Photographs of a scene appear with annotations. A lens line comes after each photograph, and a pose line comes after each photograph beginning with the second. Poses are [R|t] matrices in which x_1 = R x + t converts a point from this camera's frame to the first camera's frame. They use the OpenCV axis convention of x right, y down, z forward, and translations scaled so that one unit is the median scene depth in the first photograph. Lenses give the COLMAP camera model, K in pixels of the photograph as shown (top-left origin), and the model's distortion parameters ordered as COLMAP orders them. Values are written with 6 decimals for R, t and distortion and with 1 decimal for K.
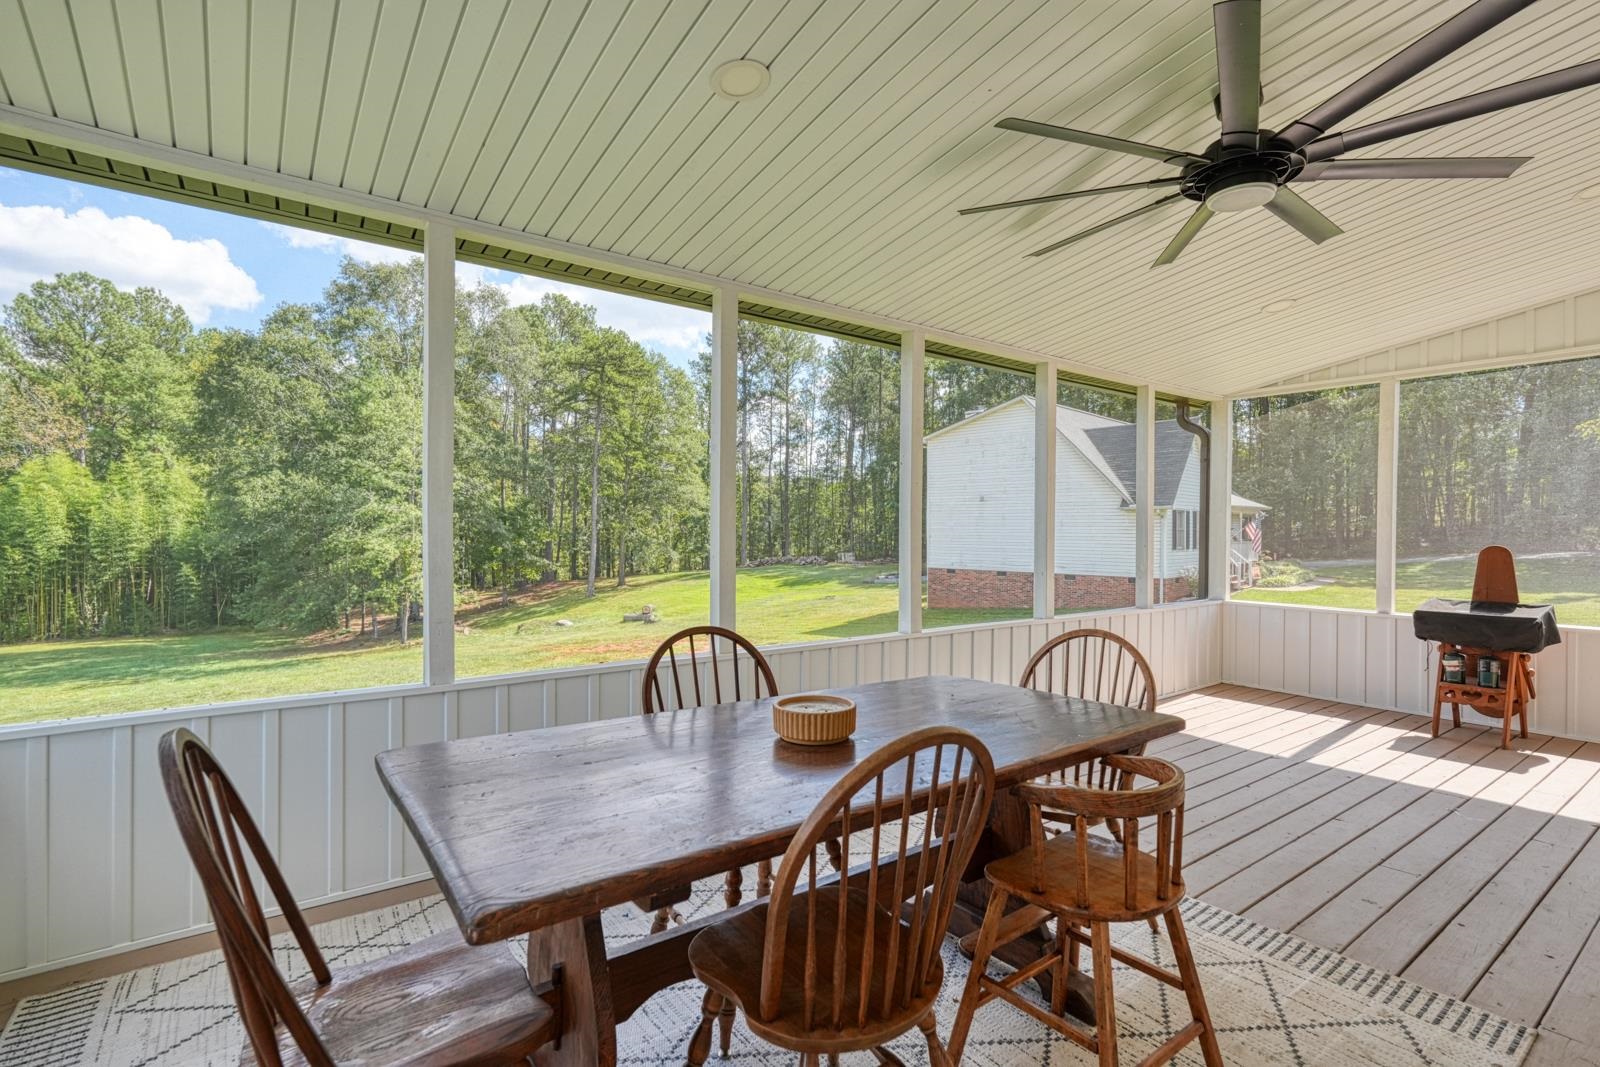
lens RADIAL K [[751.1, 0, 798.1], [0, 751.1, 531.0], [0, 0, 1]] dist [-0.002023, 0.000809]
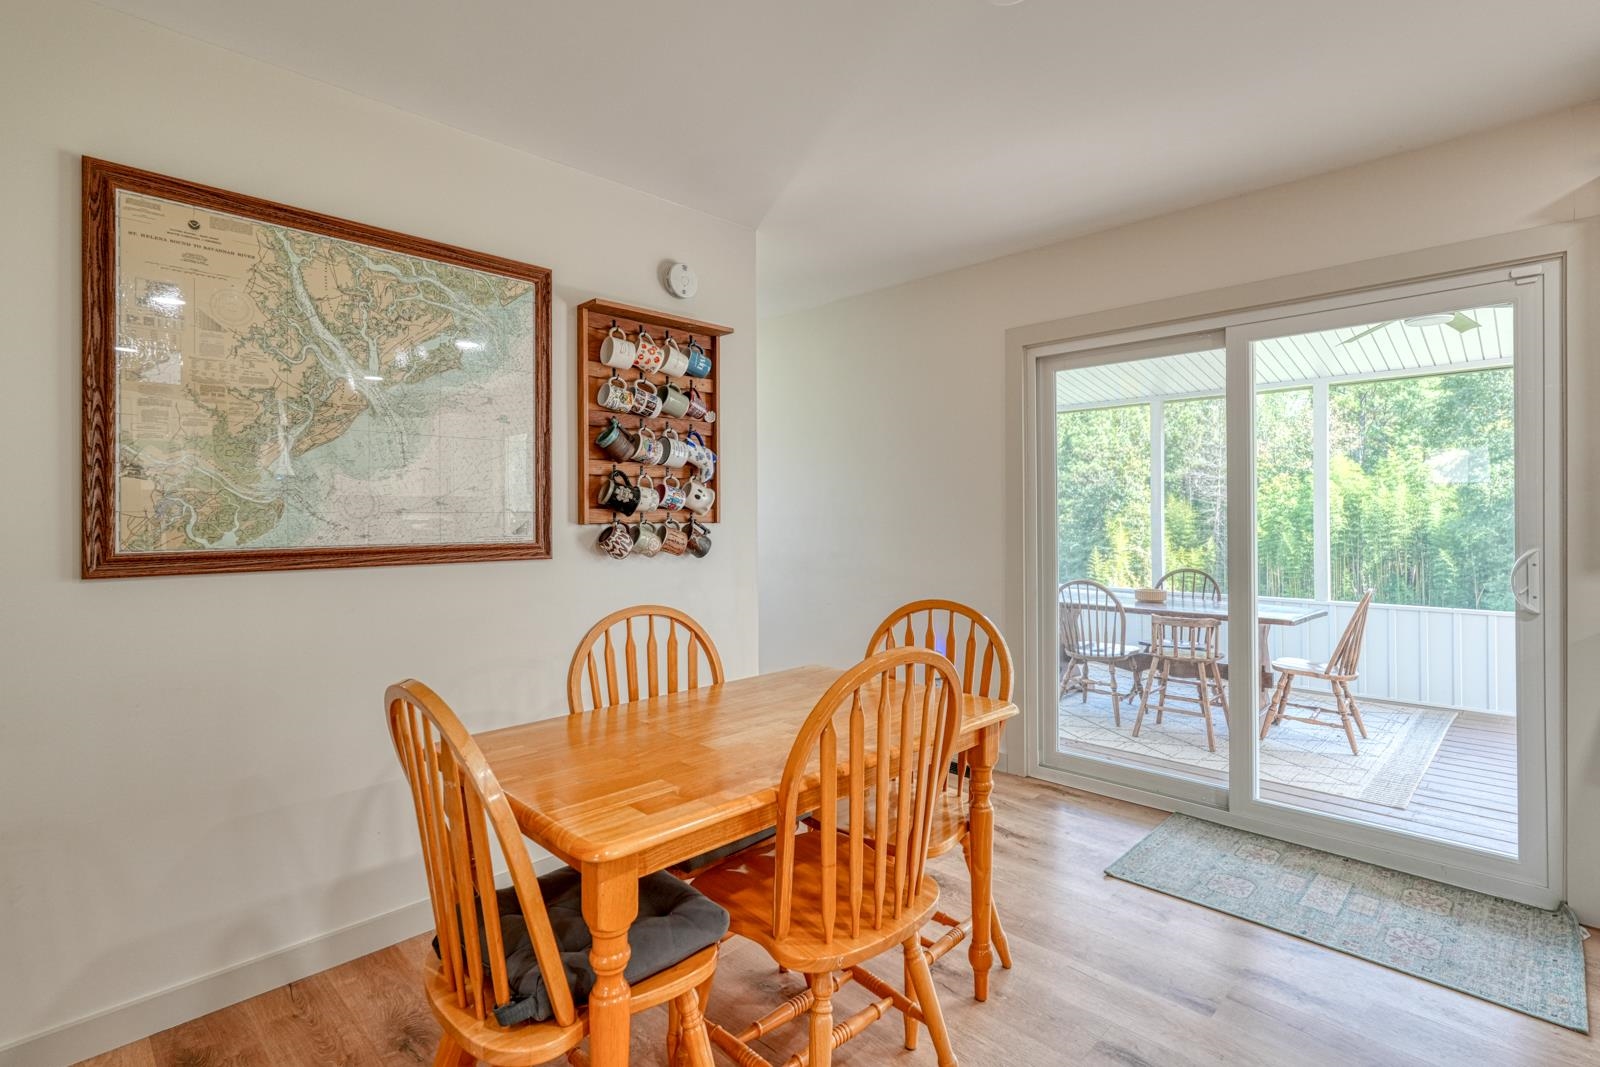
lens RADIAL K [[751.1, 0, 819.9], [0, 751.1, 514.2], [0, 0, 1]] dist [-0.002023, 0.000809]
pose [[0.163486, -0.006823, -0.986522, 0.068622], [0.002874, 0.999975, -0.006440, -0.001677], [0.986541, -0.001782, 0.163502, -0.019714]]
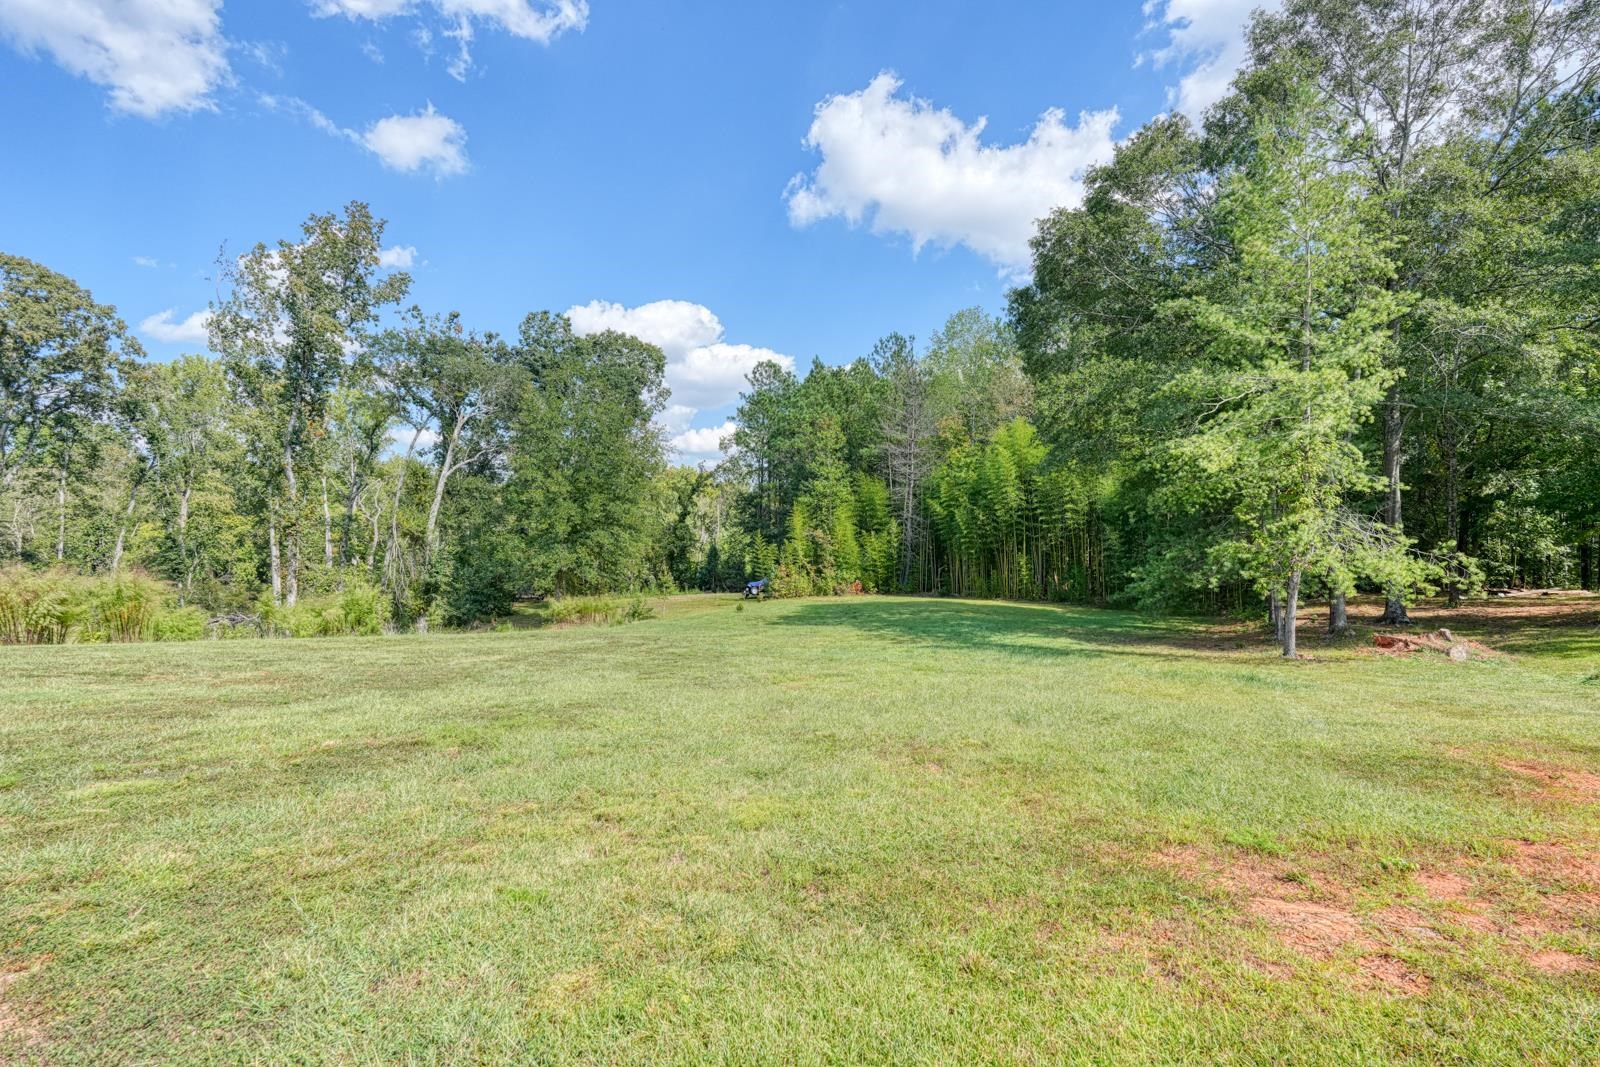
lens RADIAL K [[707.6, 0, 793.1], [0, 707.6, 537.6], [0, 0, 1]] dist [0.004000, 0.000403]
pose [[0.239778, 0.002317, -0.970825, -0.119148], [-0.001549, 0.999997, 0.002004, 0.058876], [0.970827, 0.001023, 0.239781, 0.471804]]
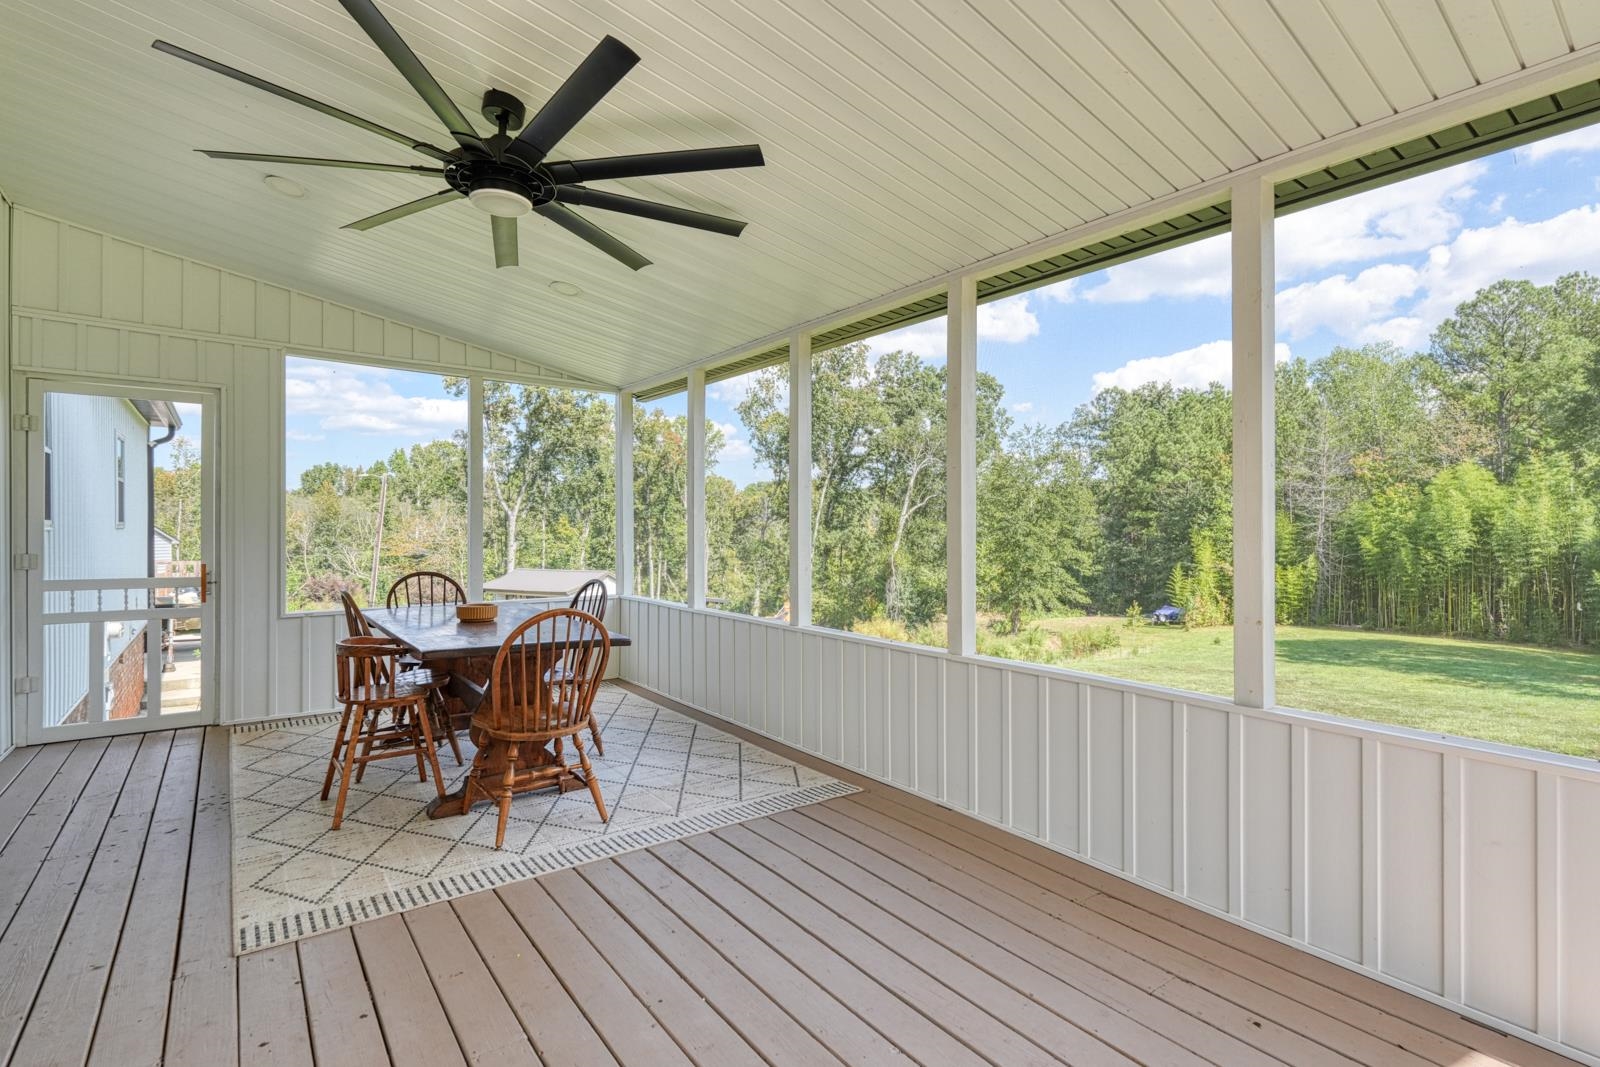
lens RADIAL K [[751.1, 0, 805.9], [0, 751.1, 529.4], [0, 0, 1]] dist [-0.002023, 0.000809]
pose [[0.018765, -0.002328, -0.999821, 0.056657], [-0.005553, 0.999982, -0.002432, 0.000268], [0.999808, 0.005598, 0.018752, 0.048698]]
